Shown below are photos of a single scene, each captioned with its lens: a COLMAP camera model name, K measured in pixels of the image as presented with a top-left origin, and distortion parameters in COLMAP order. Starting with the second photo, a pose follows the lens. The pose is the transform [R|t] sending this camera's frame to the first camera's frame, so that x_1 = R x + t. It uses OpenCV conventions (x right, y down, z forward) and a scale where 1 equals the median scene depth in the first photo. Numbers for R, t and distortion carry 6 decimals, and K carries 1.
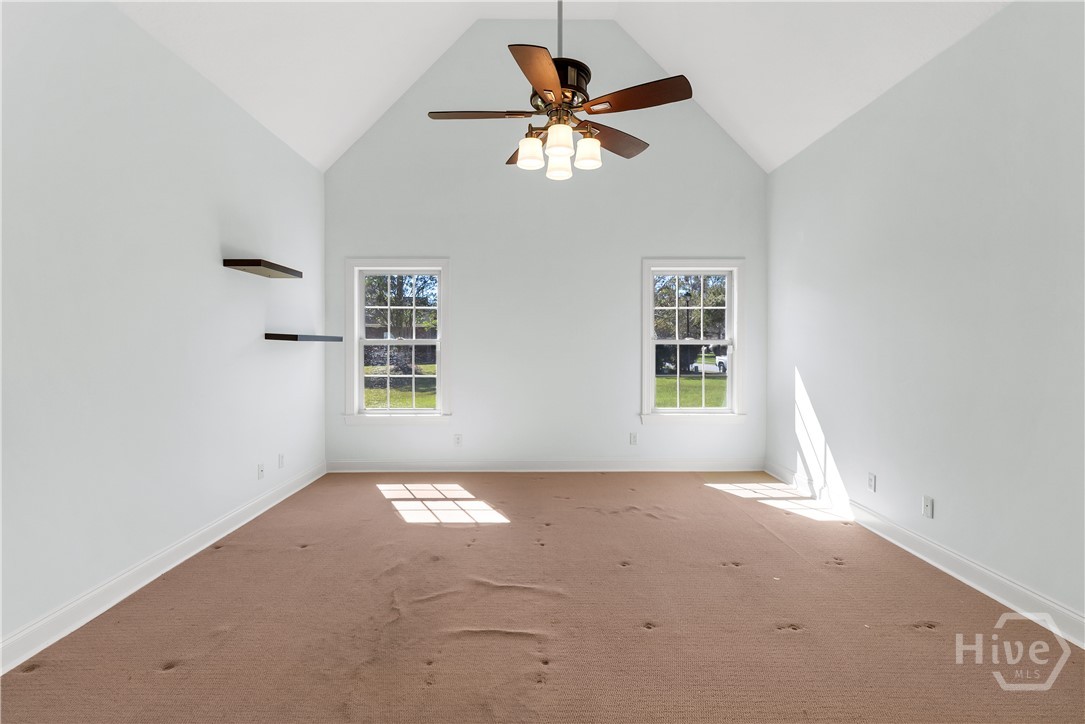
lens RADIAL K [[501.4, 0, 538.4], [0, 501.4, 350.6], [0, 0, 1]] dist [0.000326, 0.000436]
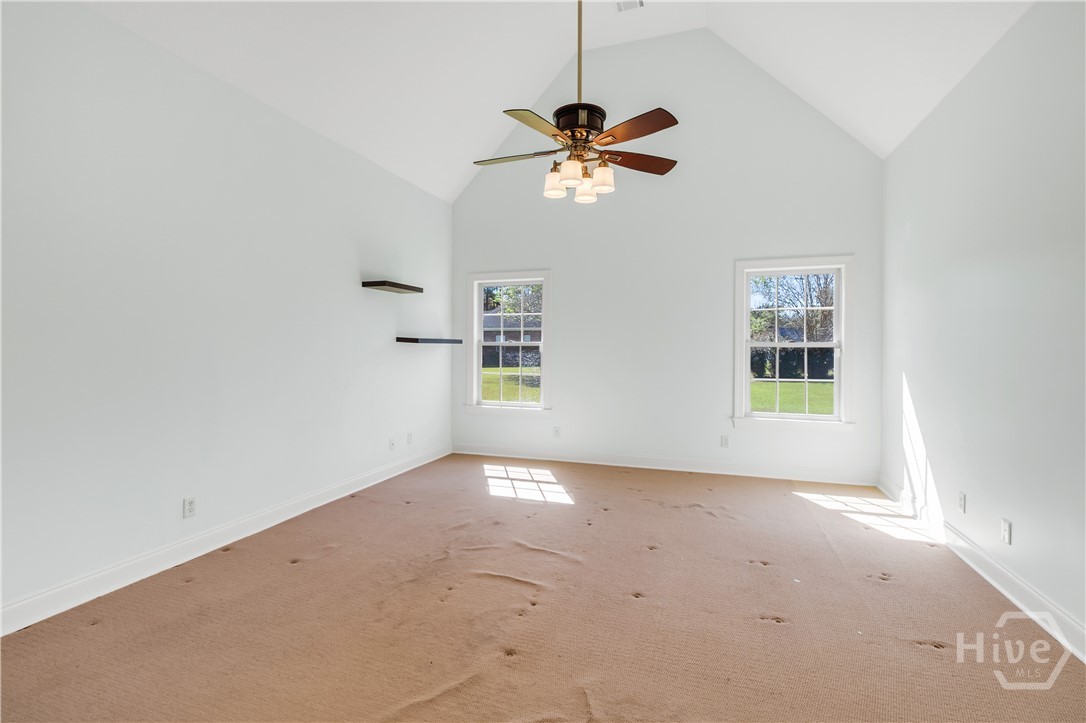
lens RADIAL K [[500.1, 0, 539.2], [0, 500.1, 350.7], [0, 0, 1]] dist [0.000261, -0.000153]
pose [[0.942771, 0.005791, -0.333391, 0.240390], [-0.007318, 0.999968, -0.003324, 0.001761], [0.333361, 0.005573, 0.942783, -0.087508]]
